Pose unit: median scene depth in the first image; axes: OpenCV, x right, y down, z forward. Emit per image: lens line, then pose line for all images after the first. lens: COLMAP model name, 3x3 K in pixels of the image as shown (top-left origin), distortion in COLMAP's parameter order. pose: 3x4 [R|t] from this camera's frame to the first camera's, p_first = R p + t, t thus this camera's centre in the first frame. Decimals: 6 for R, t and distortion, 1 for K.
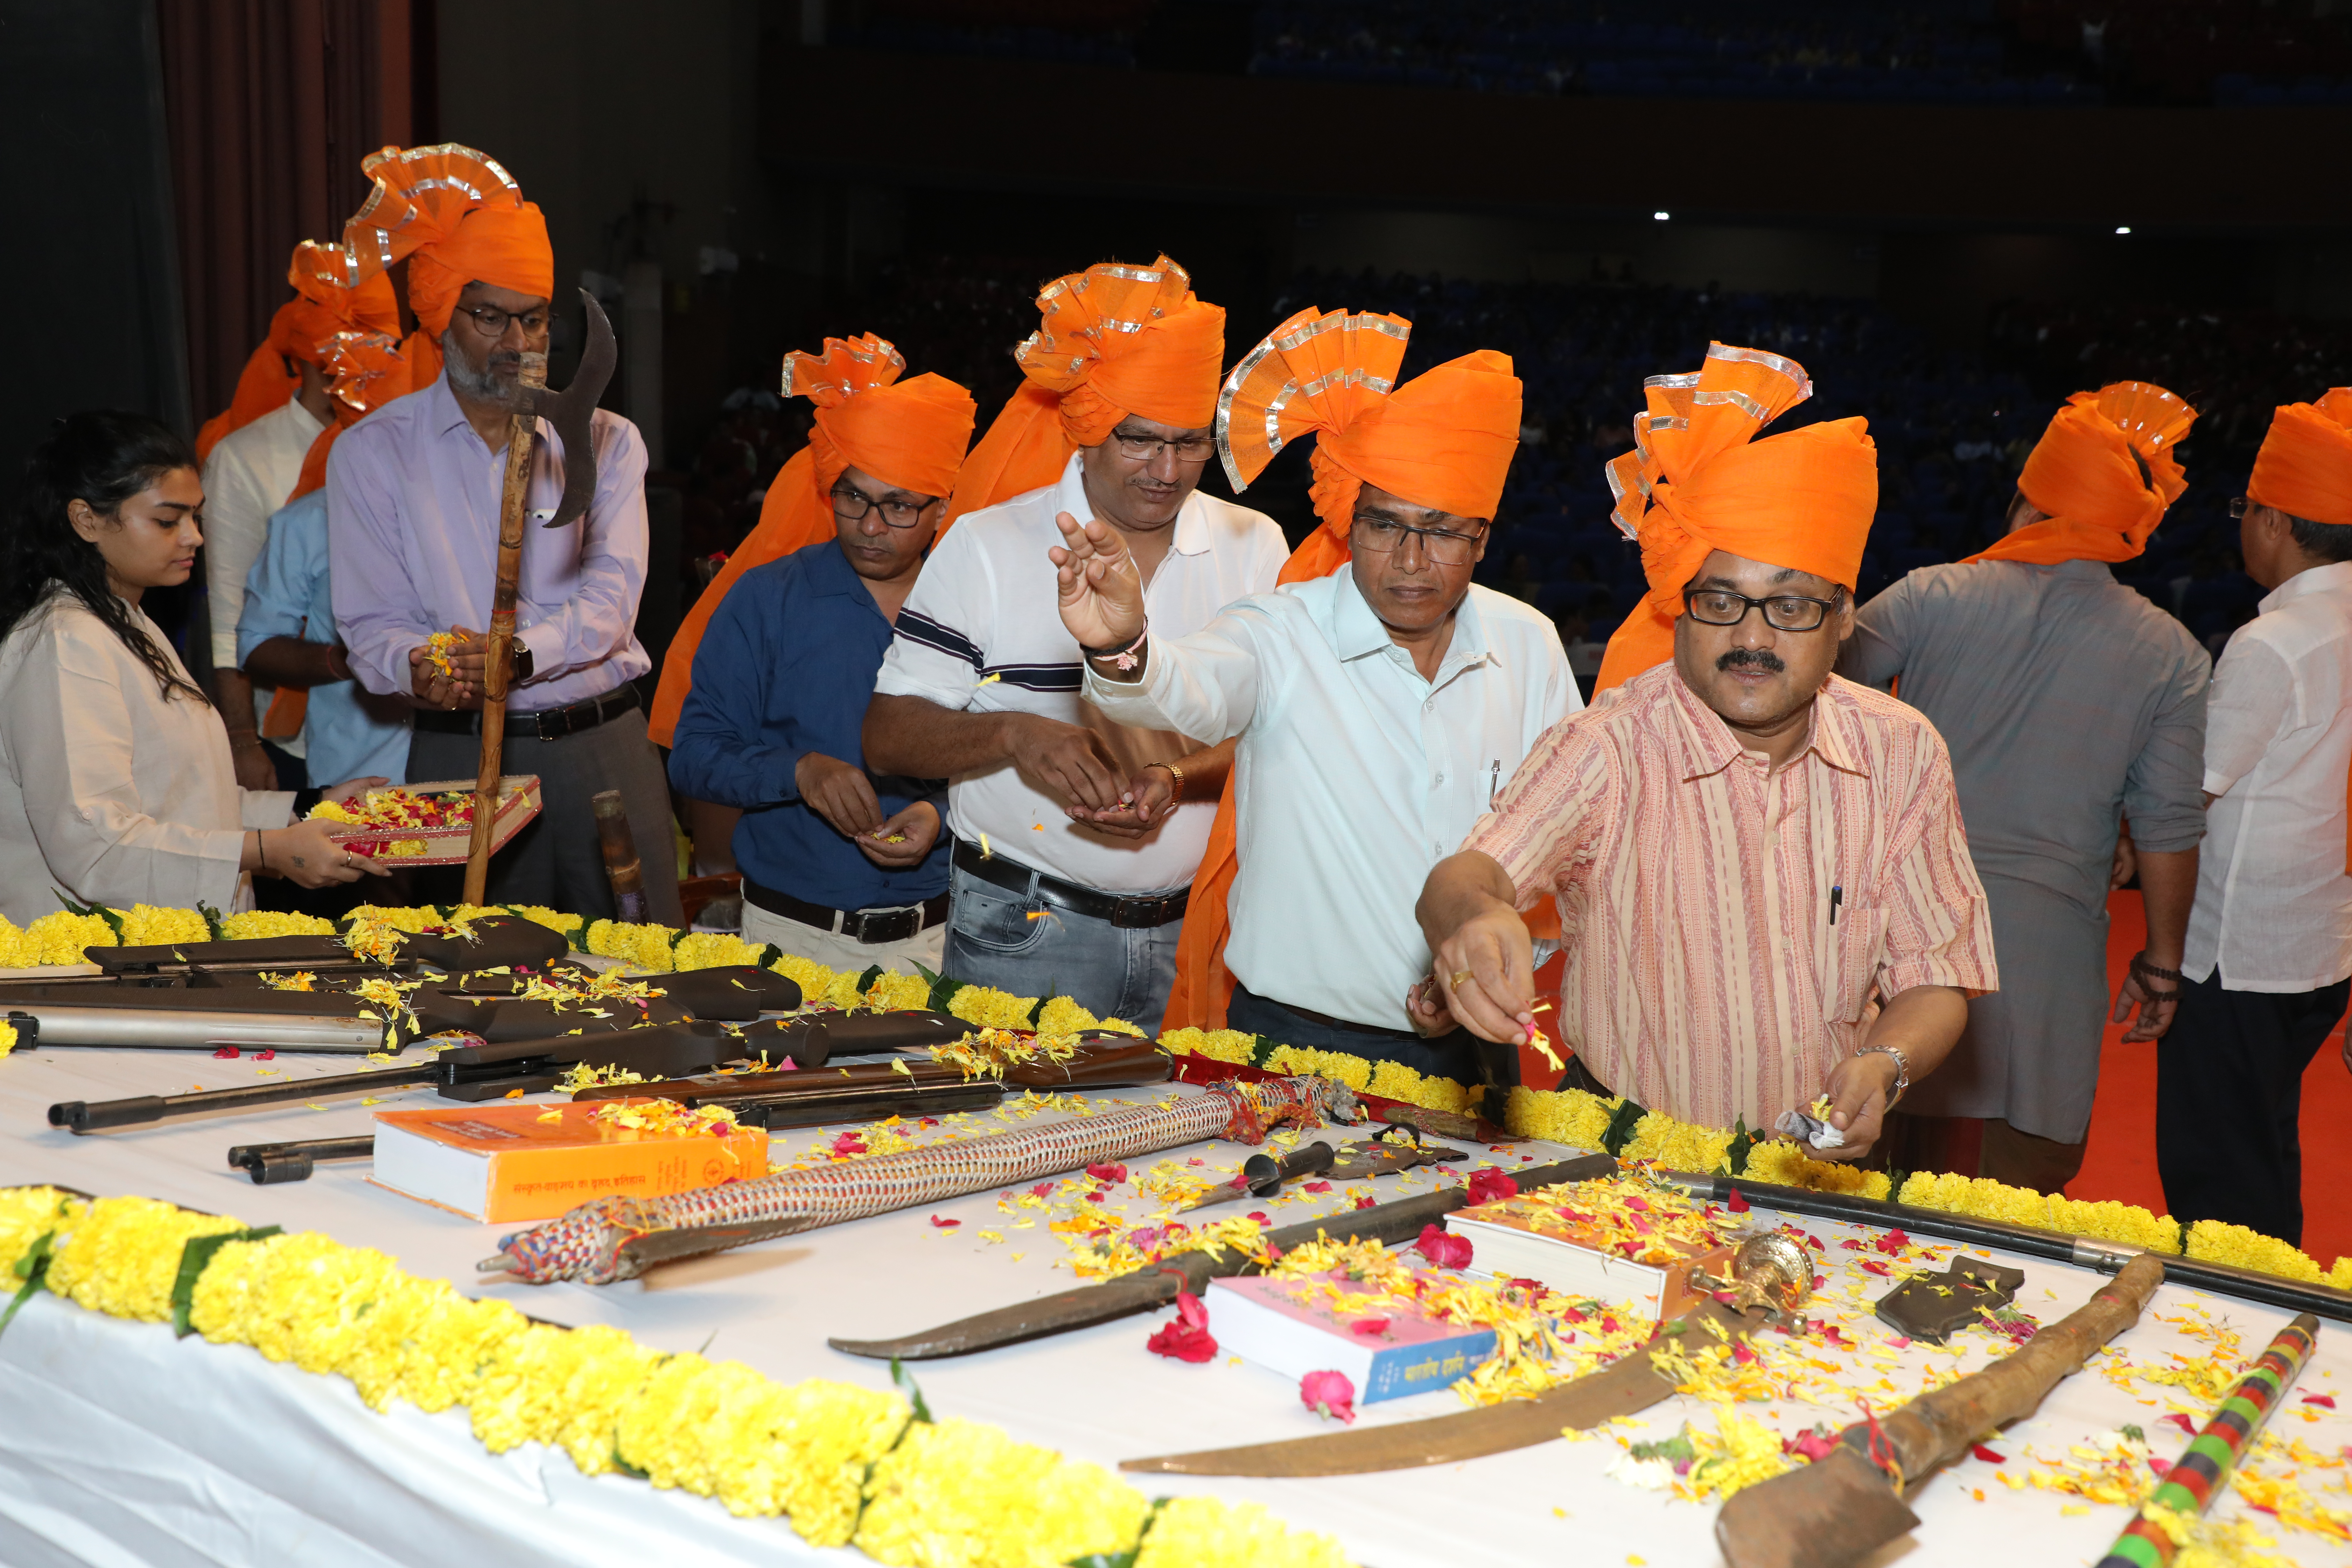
lens RADIAL K [[2311.9, 0, 1176.4], [0, 2311.9, 779.8], [0, 0, 1]] dist [0.073488, 0.000000]
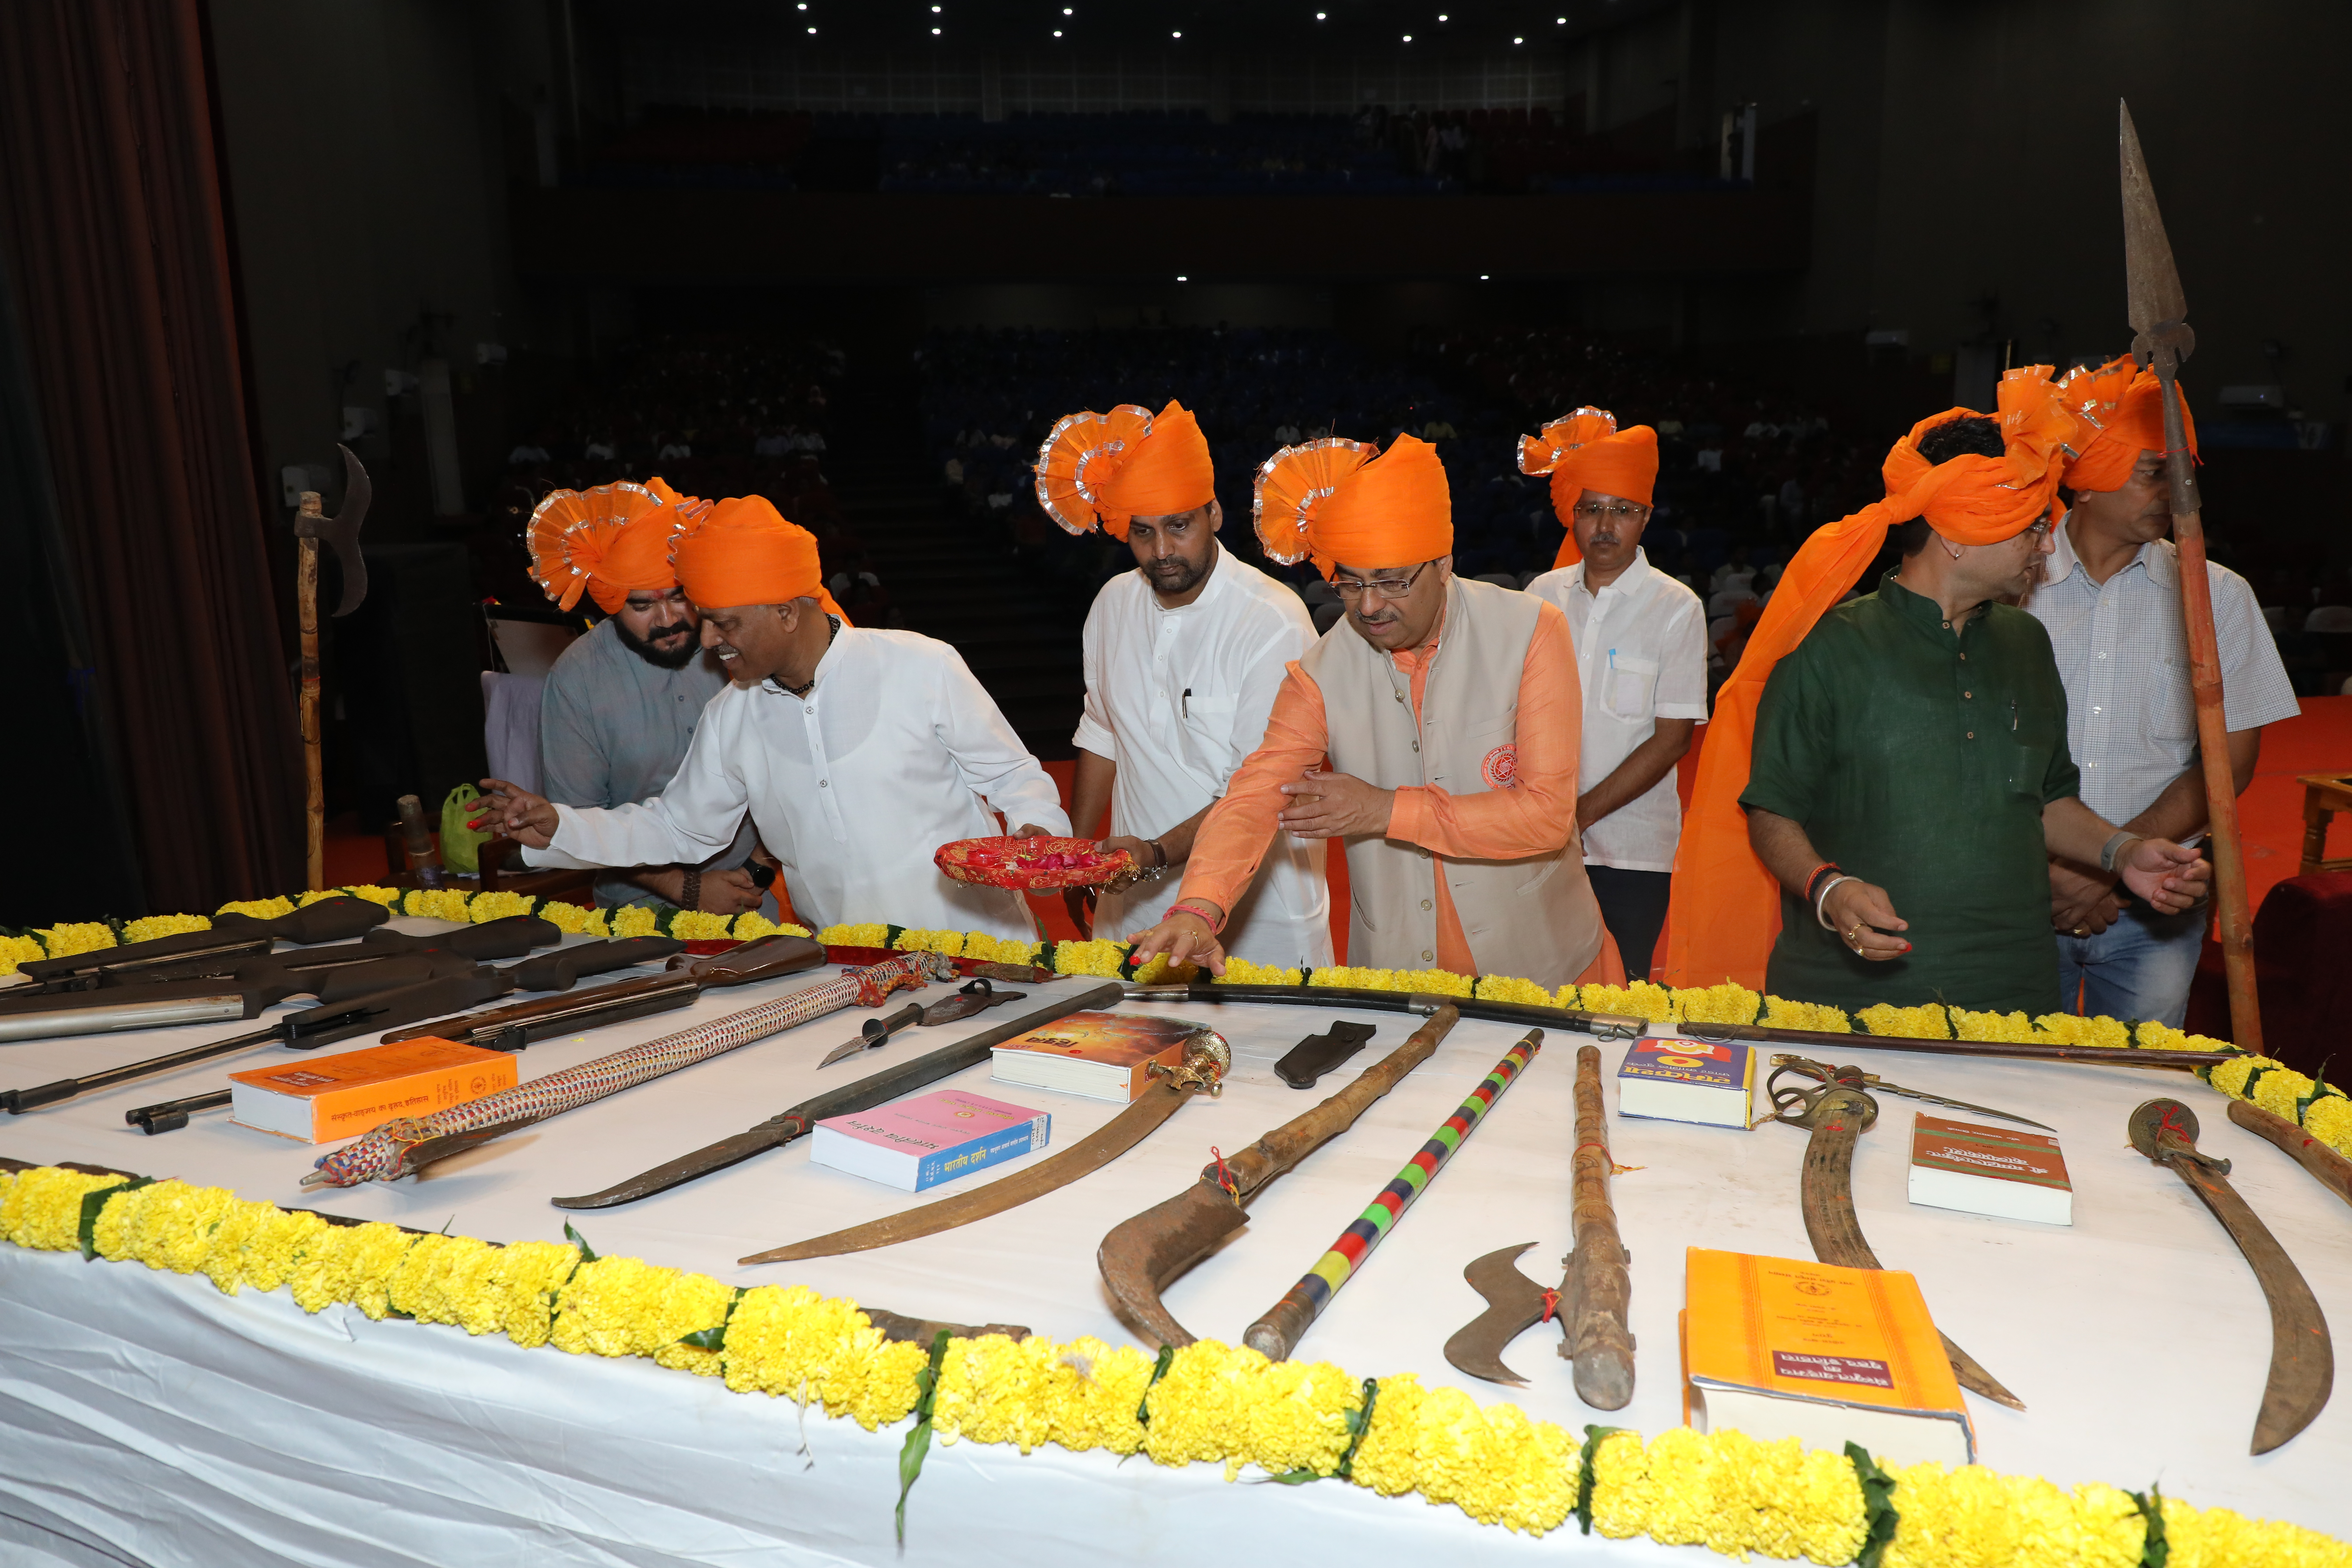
lens RADIAL K [[1657.4, 0, 1172.7], [0, 1657.4, 786.1], [0, 0, 1]] dist [-0.045307, 0.021408]
pose [[0.981055, -0.102364, 0.164478, 0.086542], [0.092291, 0.993423, 0.067777, -0.052883], [-0.170334, -0.051313, 0.984049, -0.087556]]
